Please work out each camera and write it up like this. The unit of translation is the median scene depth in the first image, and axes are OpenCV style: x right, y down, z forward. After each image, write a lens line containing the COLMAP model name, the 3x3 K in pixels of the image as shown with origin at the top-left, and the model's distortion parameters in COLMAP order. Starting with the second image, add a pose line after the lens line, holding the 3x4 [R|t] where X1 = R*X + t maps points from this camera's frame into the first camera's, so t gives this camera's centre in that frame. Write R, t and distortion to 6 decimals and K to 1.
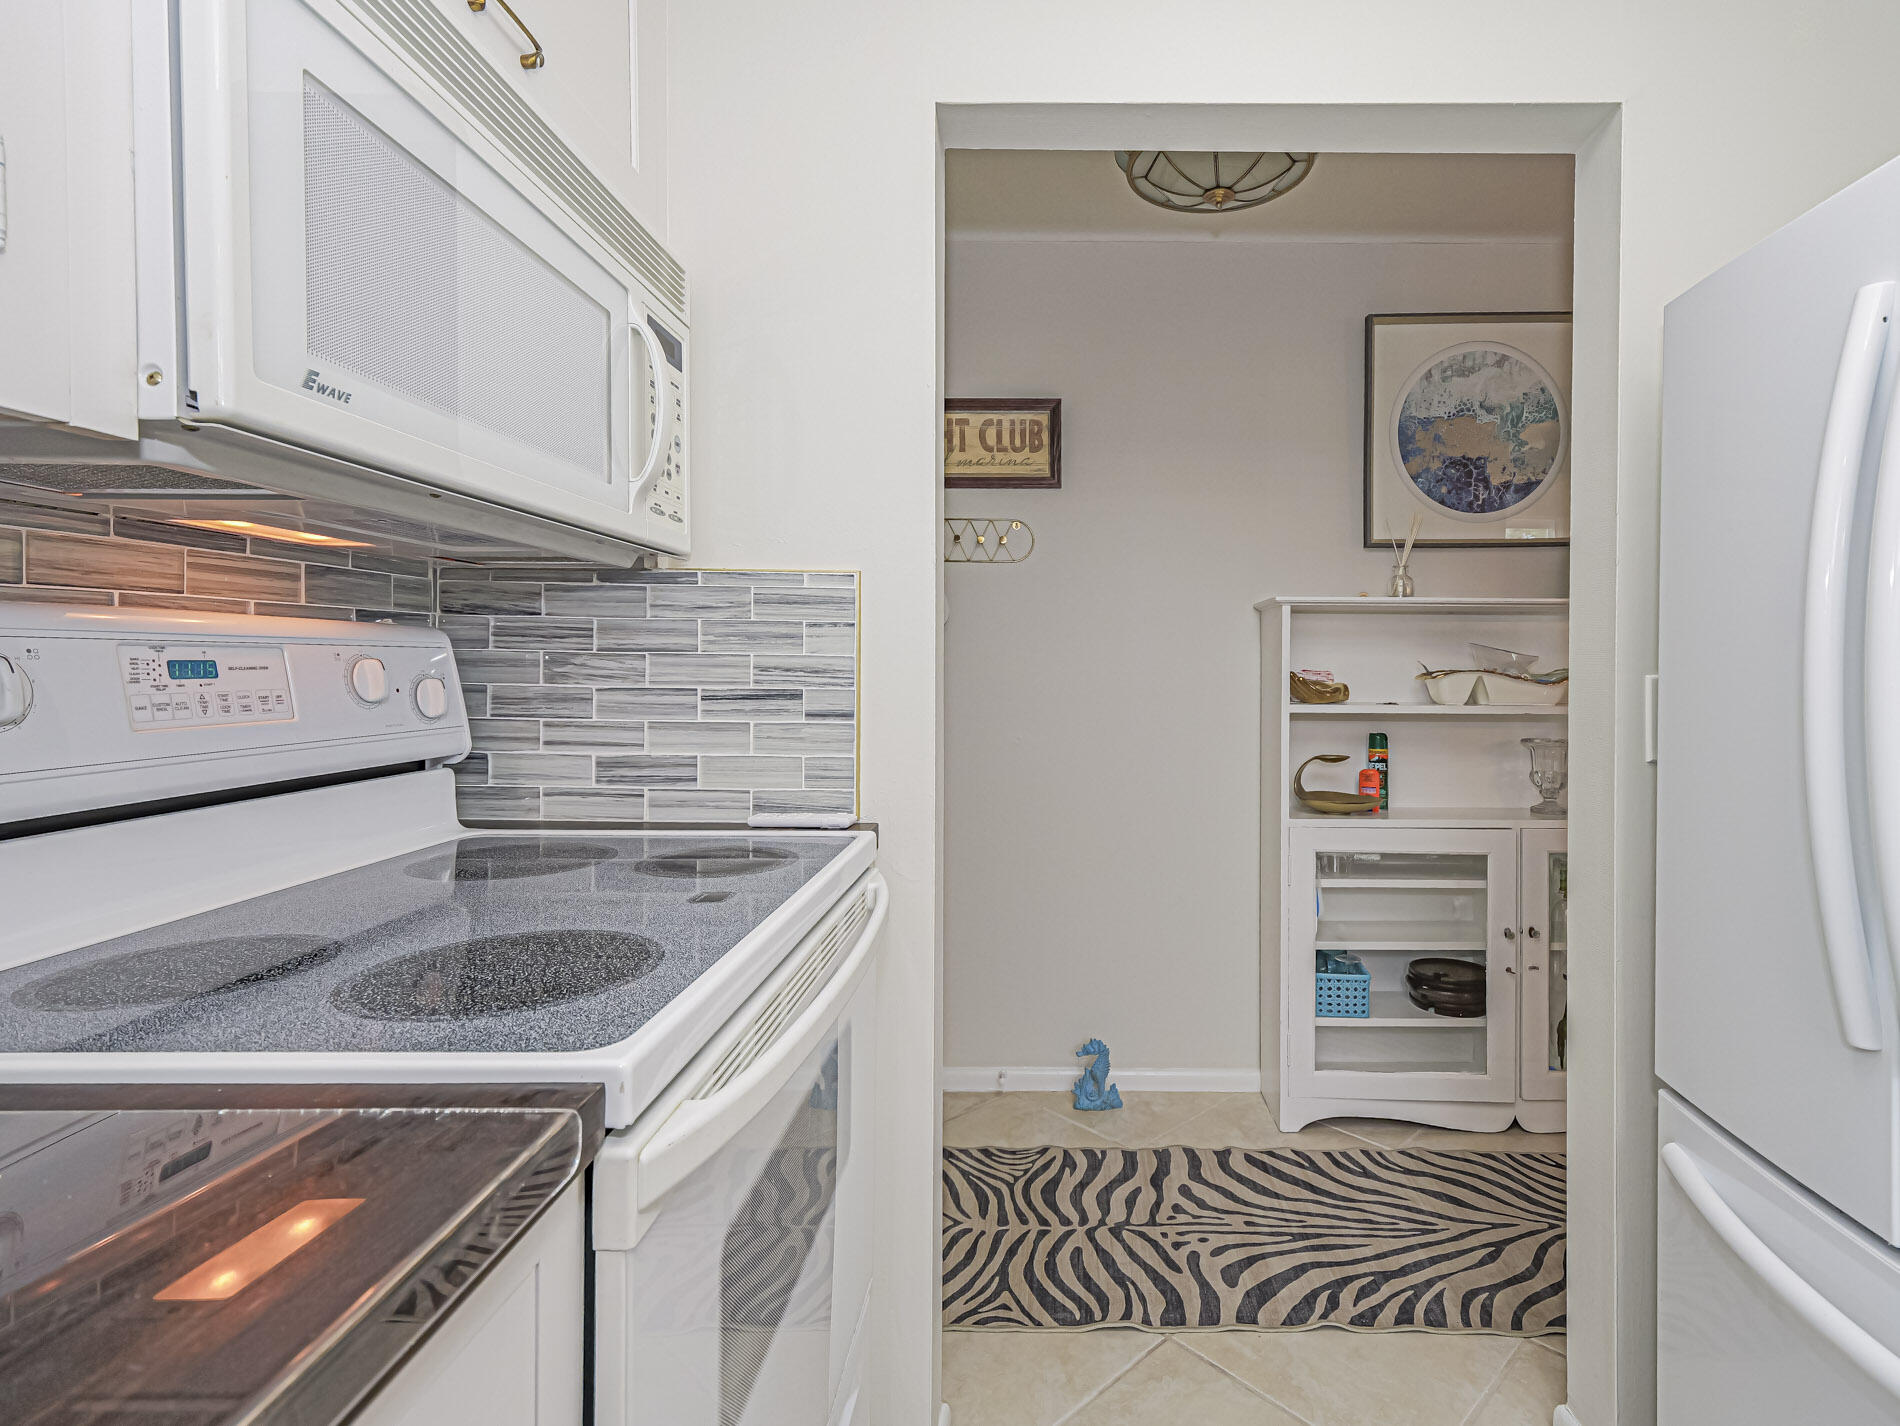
lens RADIAL K [[922.0, 0, 1022.2], [0, 922.0, 677.3], [0, 0, 1]] dist [-0.016244, 0.001899]
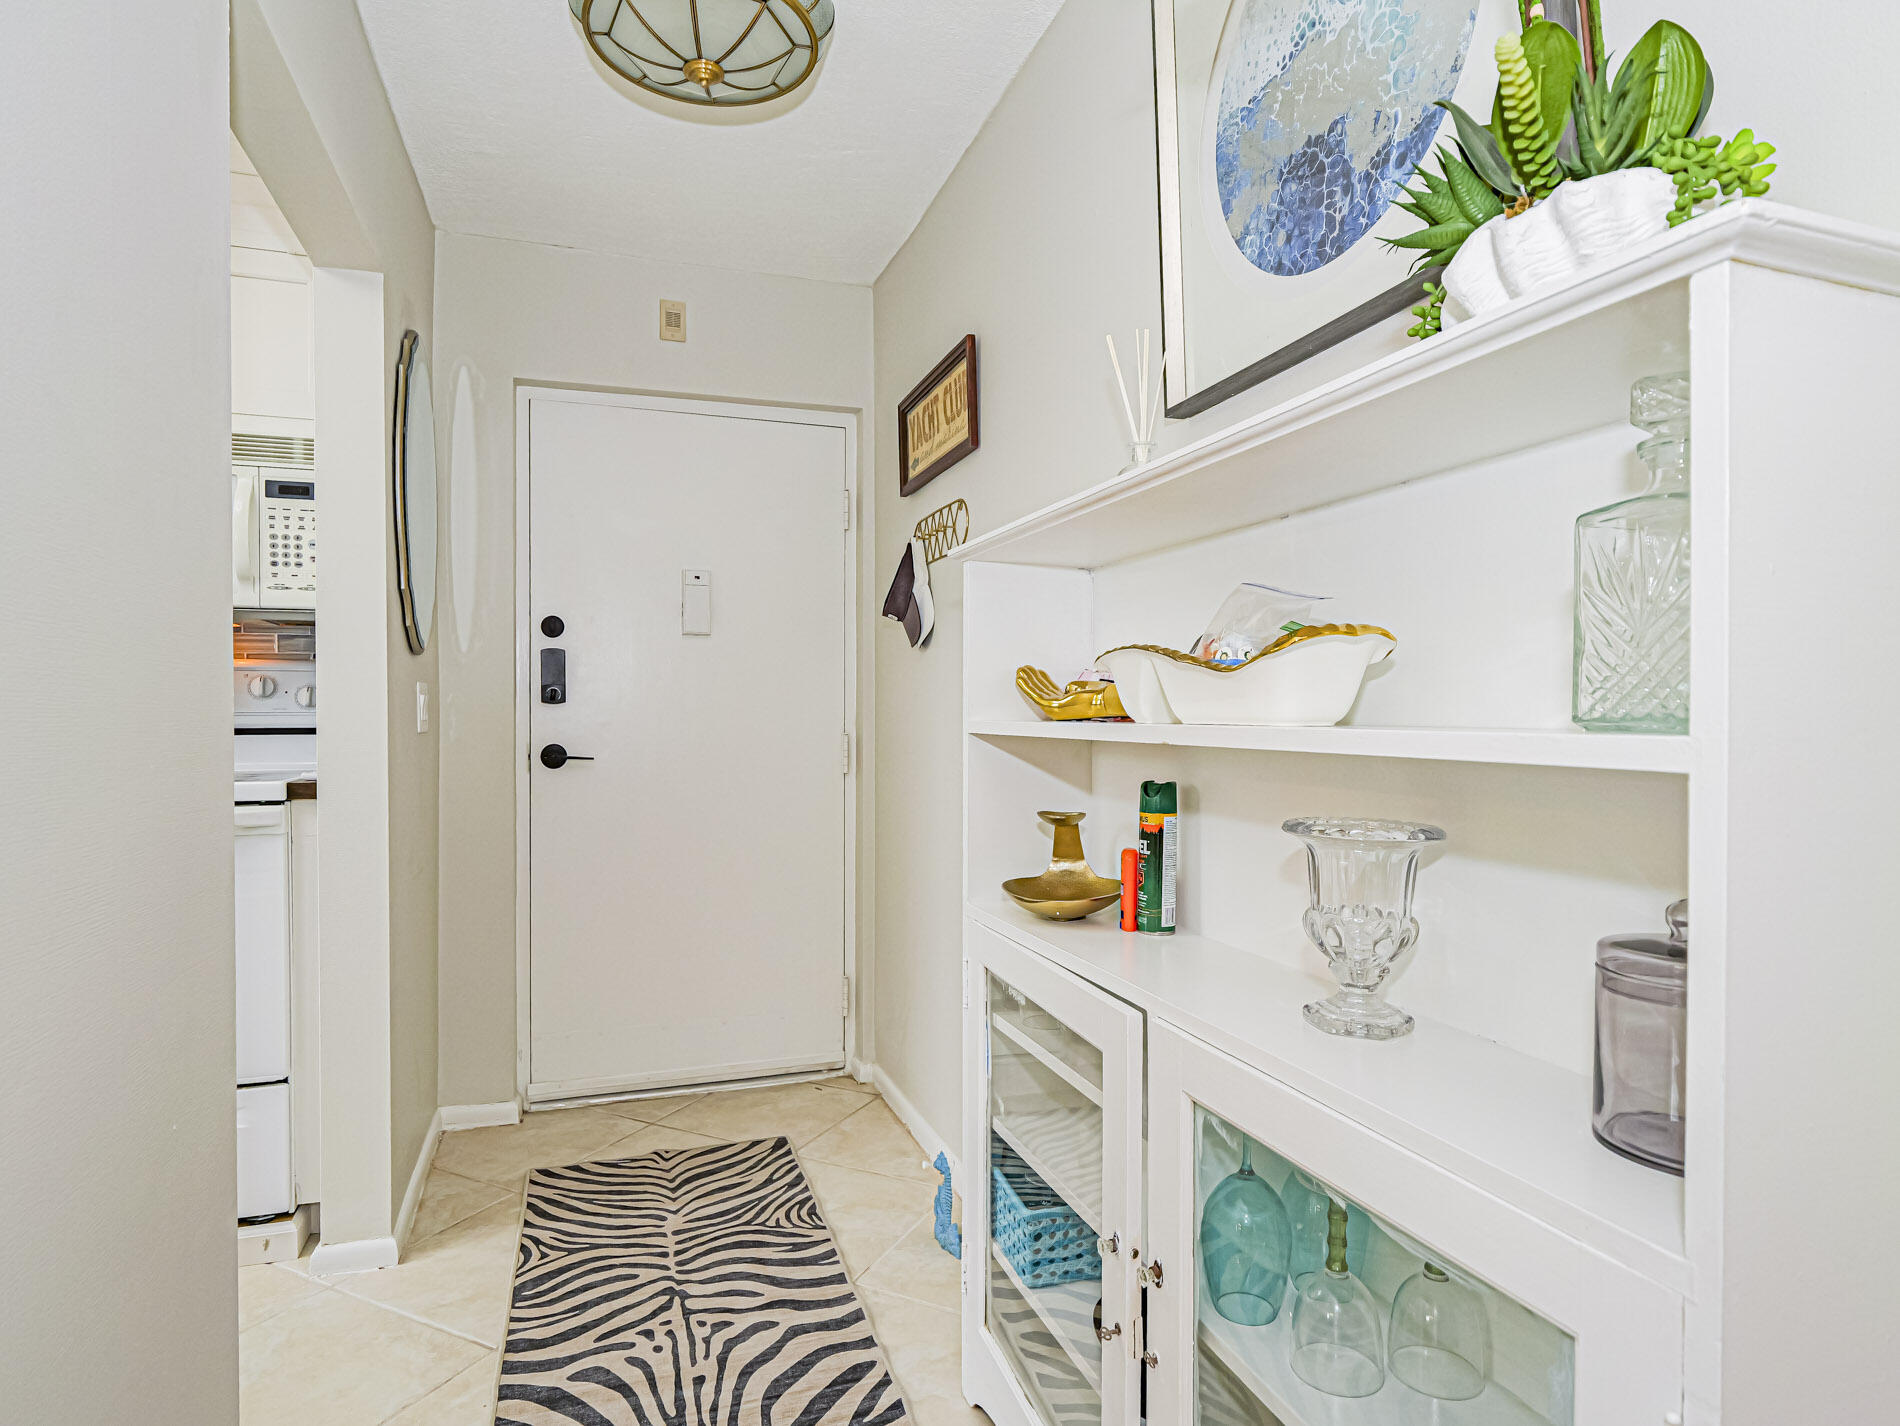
lens RADIAL K [[1029.8, 0, 953.3], [0, 1029.8, 717.5], [0, 0, 1]] dist [-0.007122, -0.000295]
pose [[0.352447, 0.005285, -0.935817, 1.108530], [-0.005428, 0.999979, 0.003603, 0.030295], [0.935816, 0.003810, 0.352468, 0.872769]]
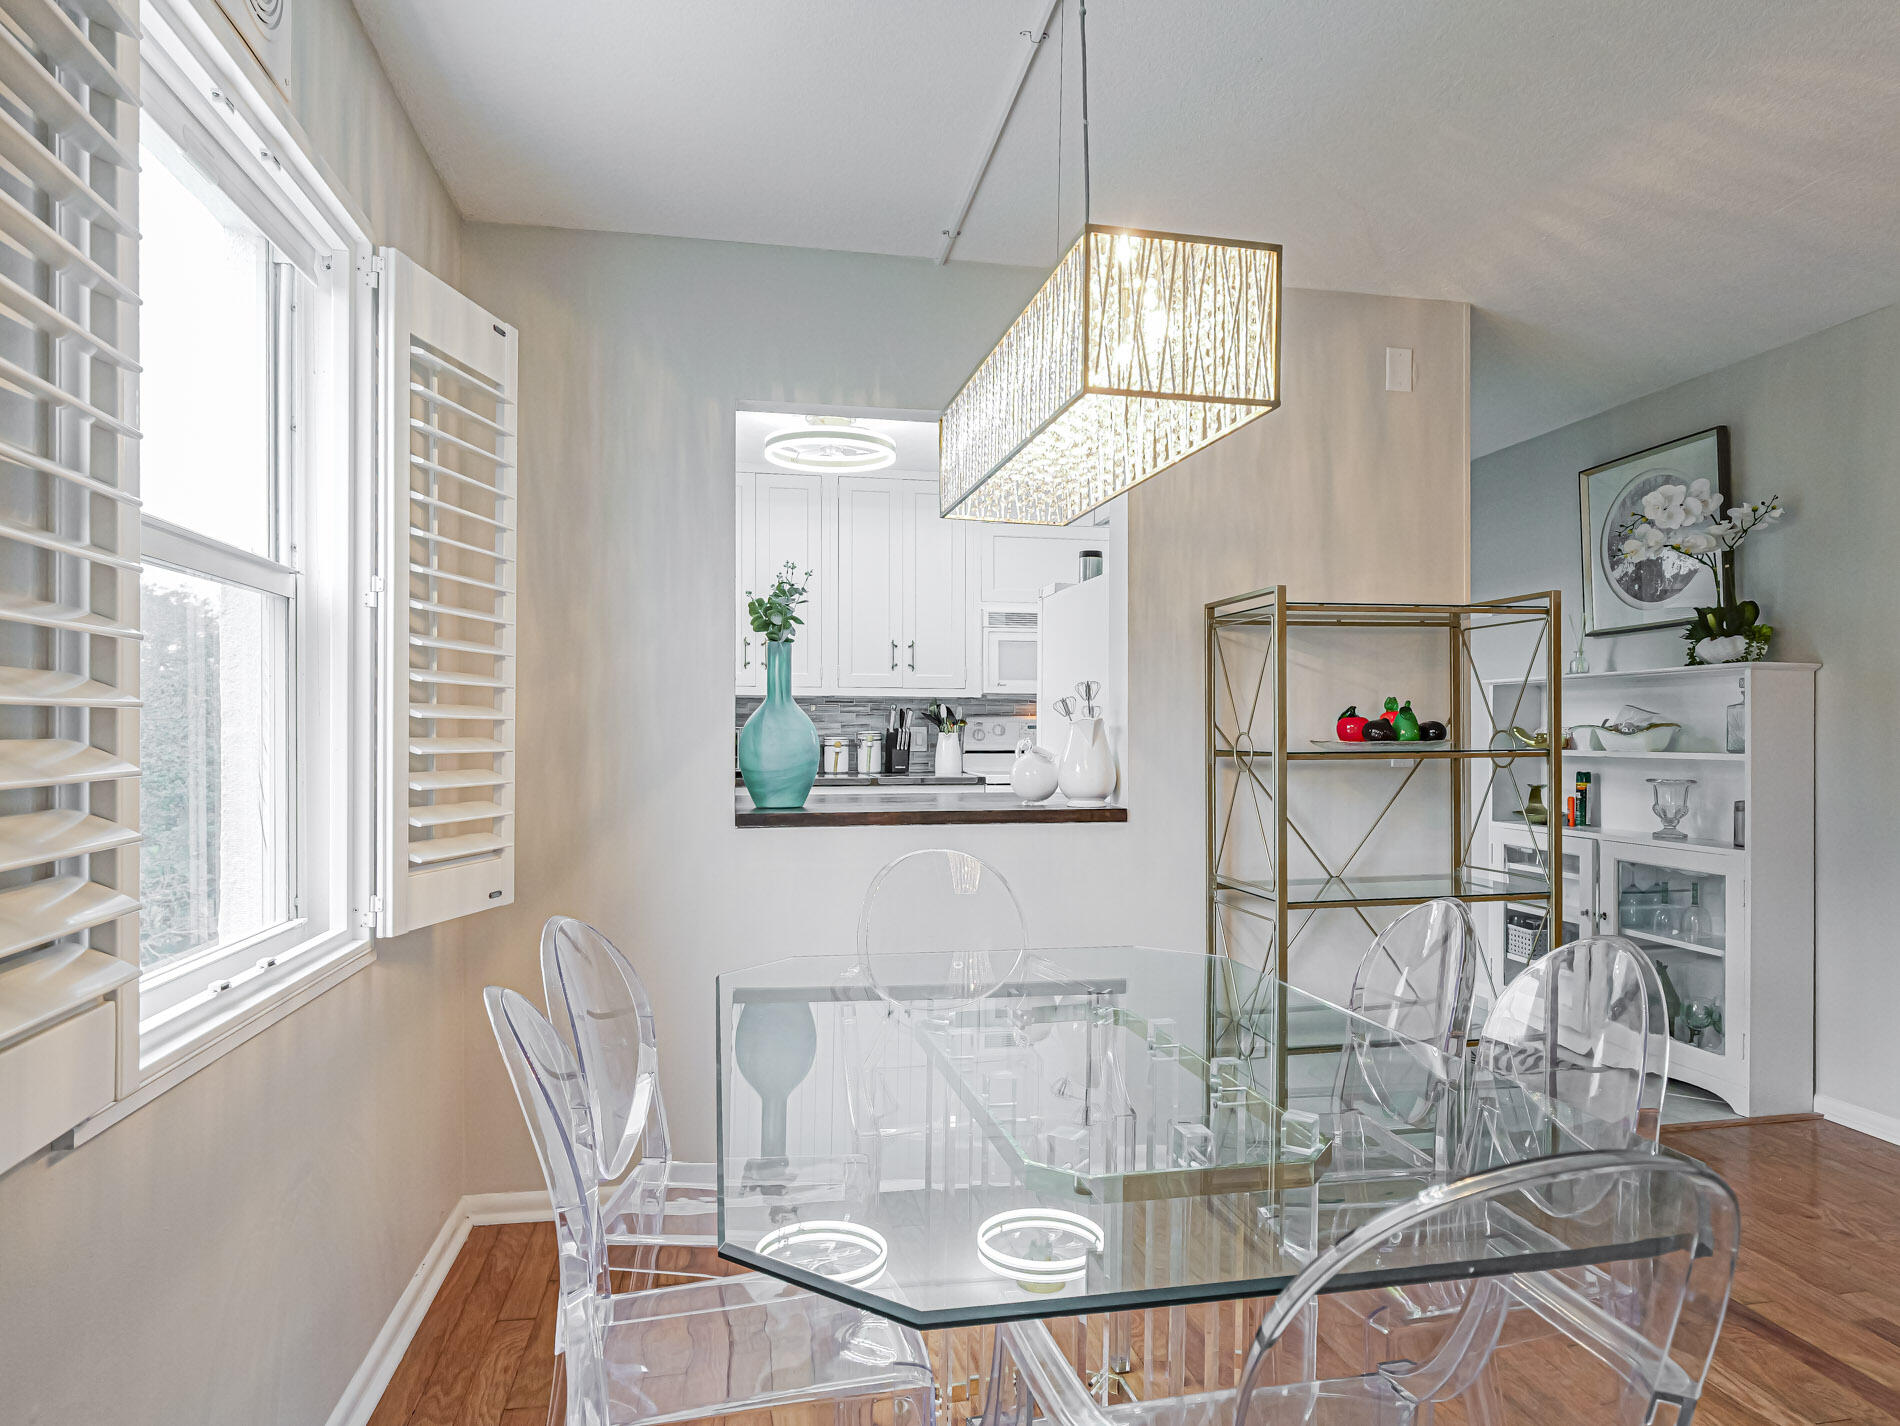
lens RADIAL K [[1125.5, 0, 945.3], [0, 1125.5, 730.5], [0, 0, 1]] dist [-0.002022, -0.000715]
pose [[0.208423, -0.002843, -0.978035, 2.321144], [-0.005440, 0.999977, -0.004066, 0.013967], [0.978024, 0.006168, 0.208403, -0.368568]]
